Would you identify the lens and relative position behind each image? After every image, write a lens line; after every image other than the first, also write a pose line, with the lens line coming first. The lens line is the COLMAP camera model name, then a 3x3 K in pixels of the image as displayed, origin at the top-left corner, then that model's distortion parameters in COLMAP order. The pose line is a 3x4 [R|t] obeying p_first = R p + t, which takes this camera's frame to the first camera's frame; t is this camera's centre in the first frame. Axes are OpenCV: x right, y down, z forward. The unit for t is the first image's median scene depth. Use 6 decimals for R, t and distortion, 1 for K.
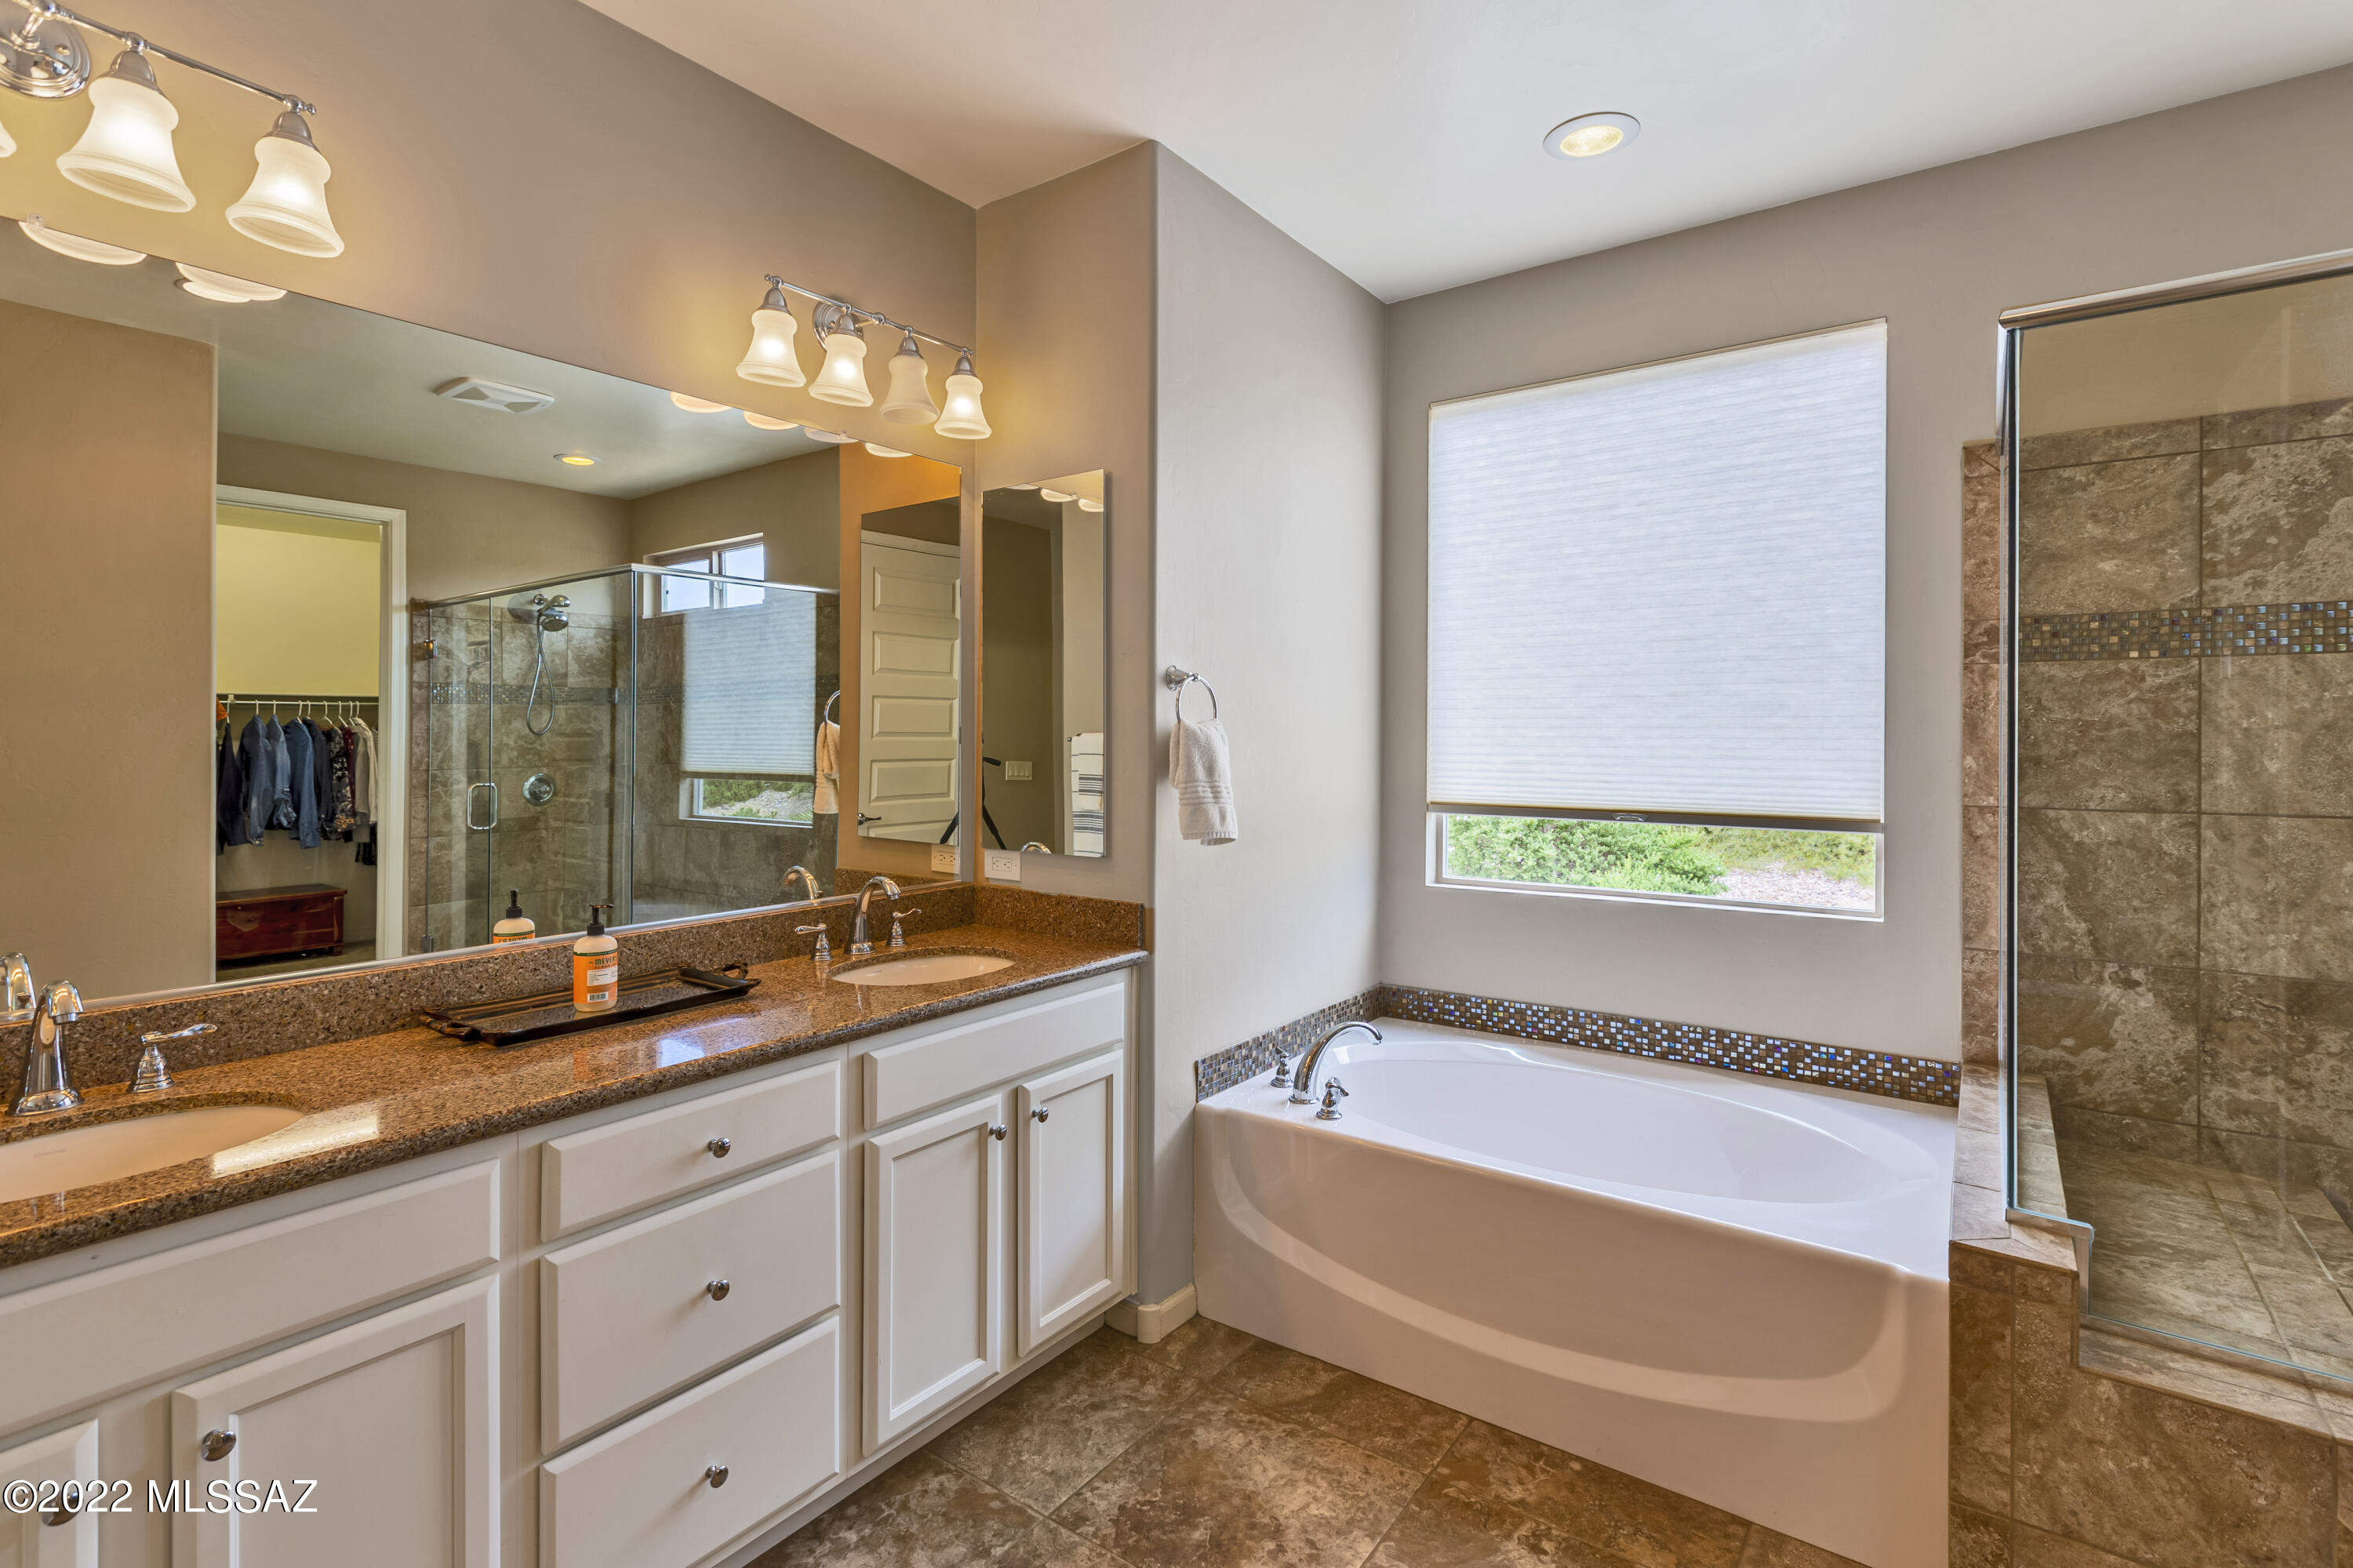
lens RADIAL K [[1069.4, 0, 1209.1], [0, 1069.4, 746.0], [0, 0, 1]] dist [0.003896, -0.001077]
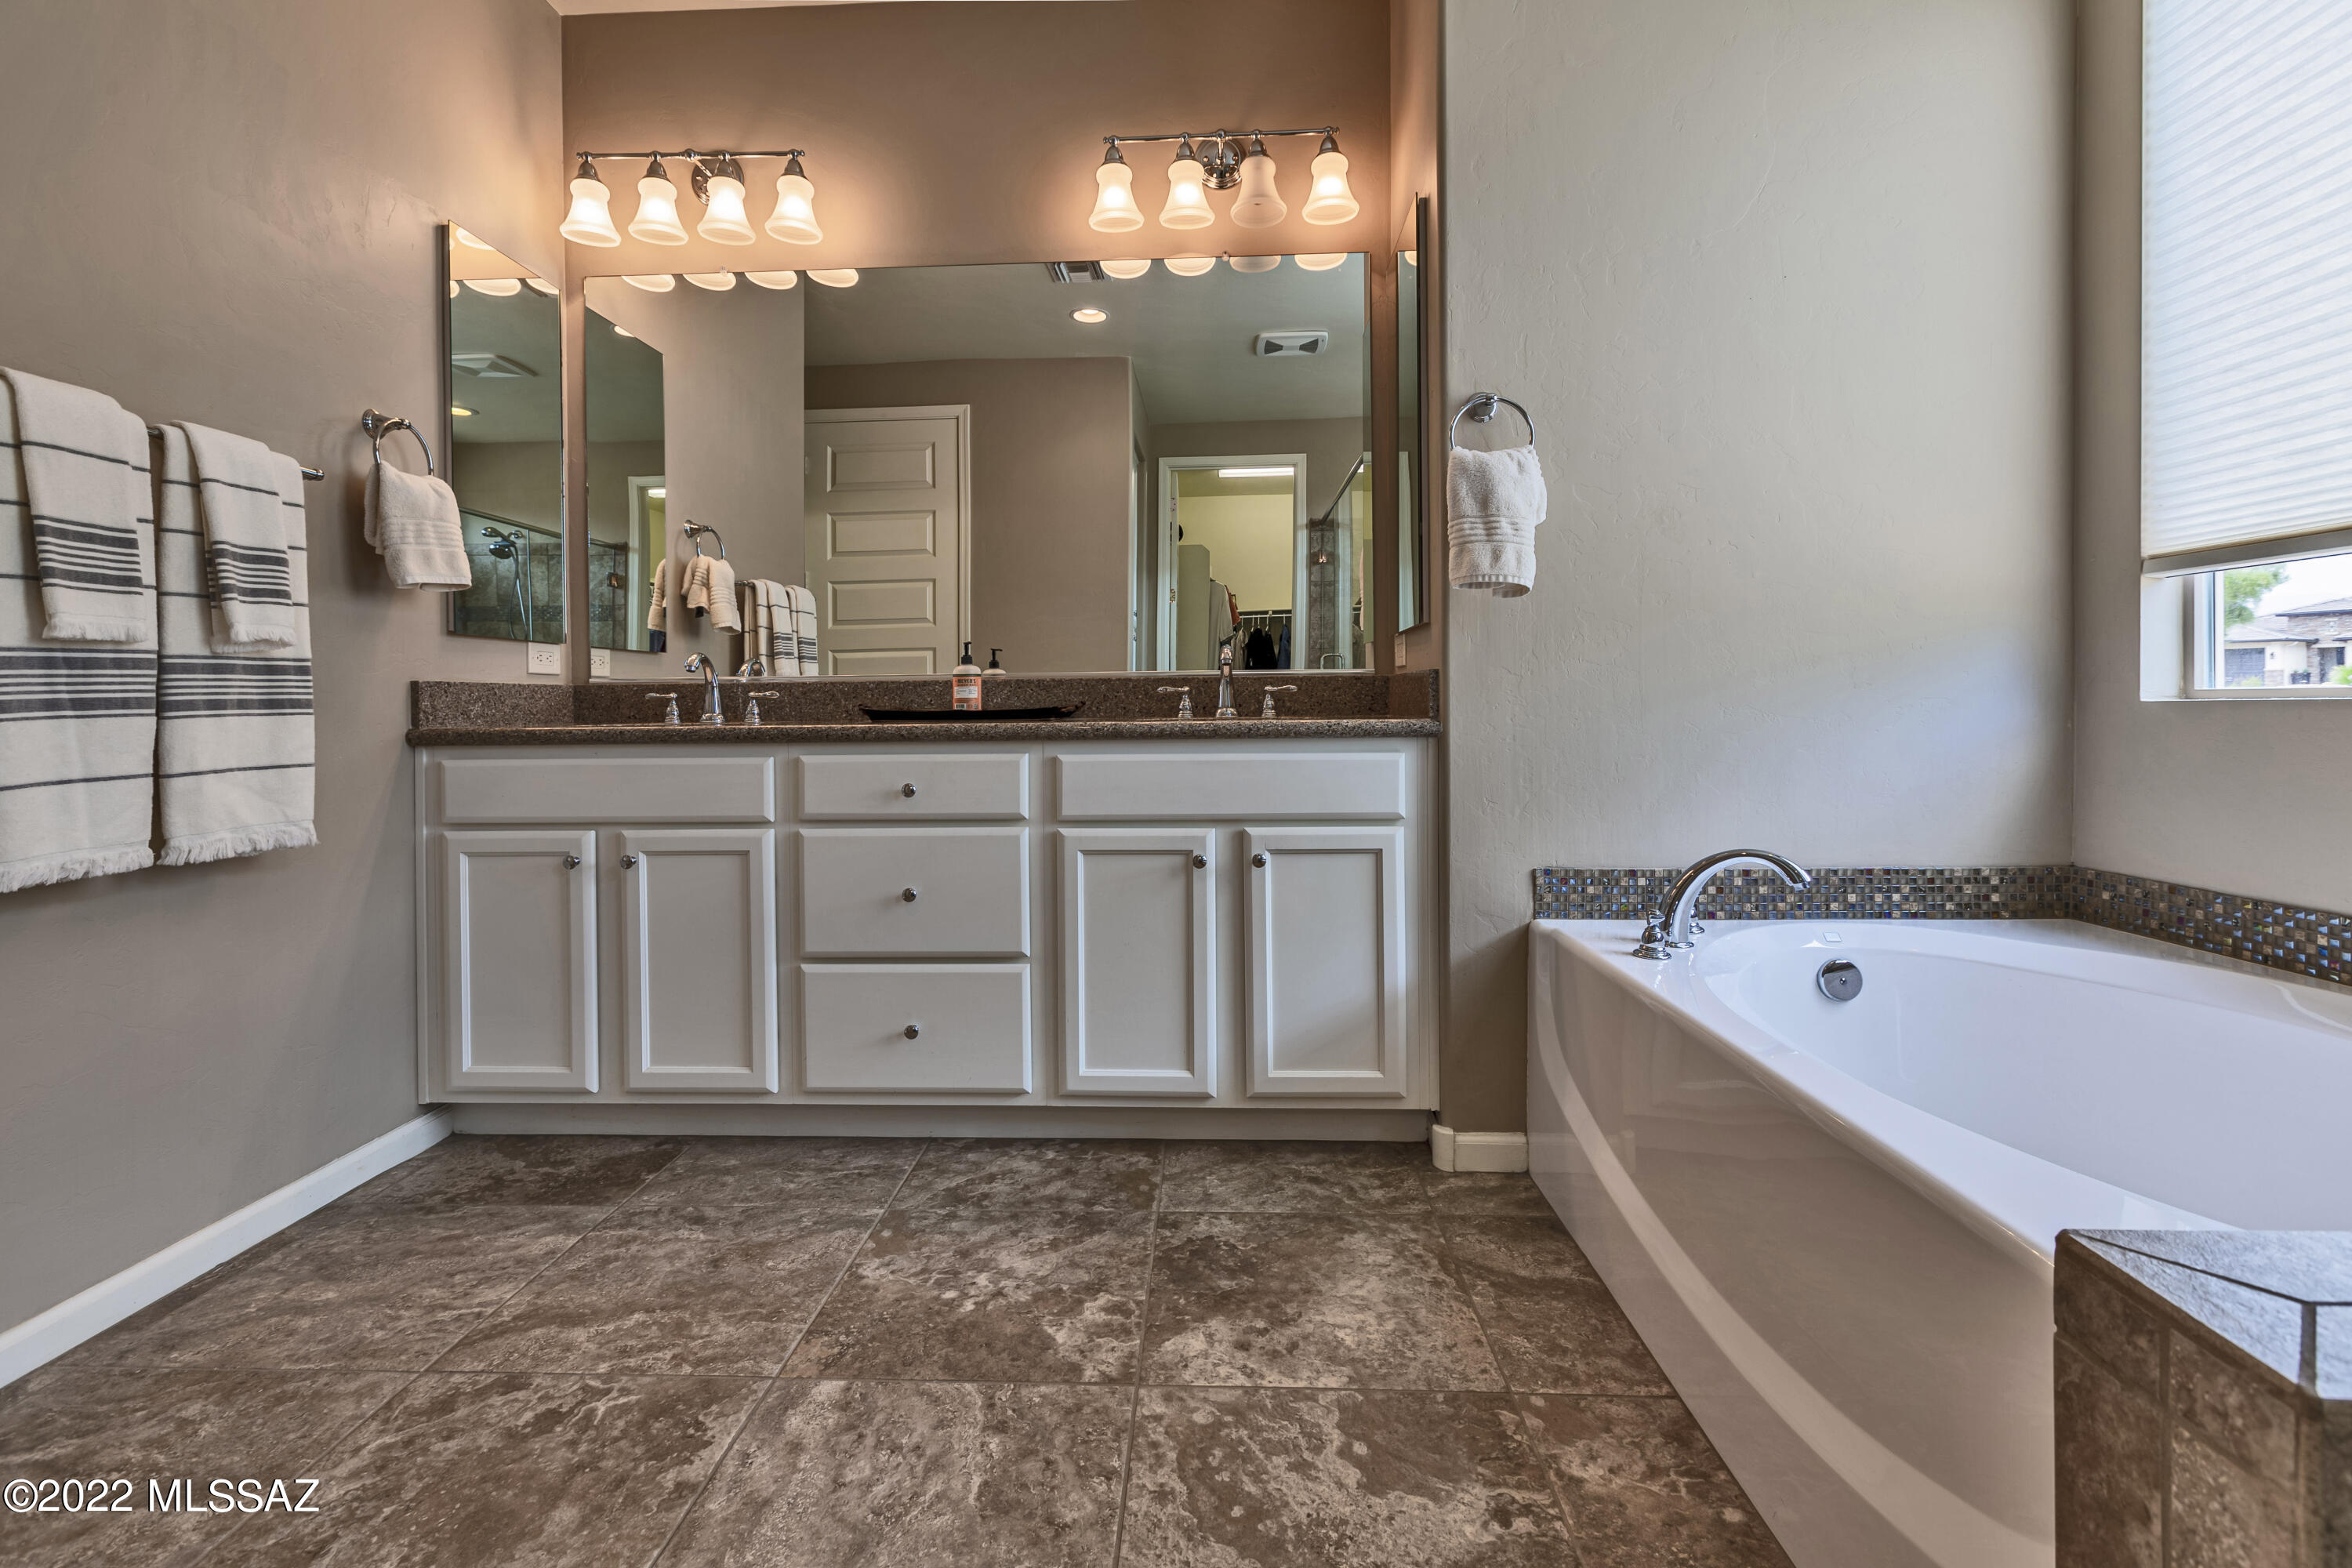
lens RADIAL K [[1069.0, 0, 1182.3], [0, 1069.0, 706.7], [0, 0, 1]] dist [0.003896, -0.001077]
pose [[0.556531, -0.009100, -0.830777, 0.630957], [0.017922, 0.999839, 0.001053, 0.199297], [0.830634, -0.015475, 0.556604, 0.390693]]
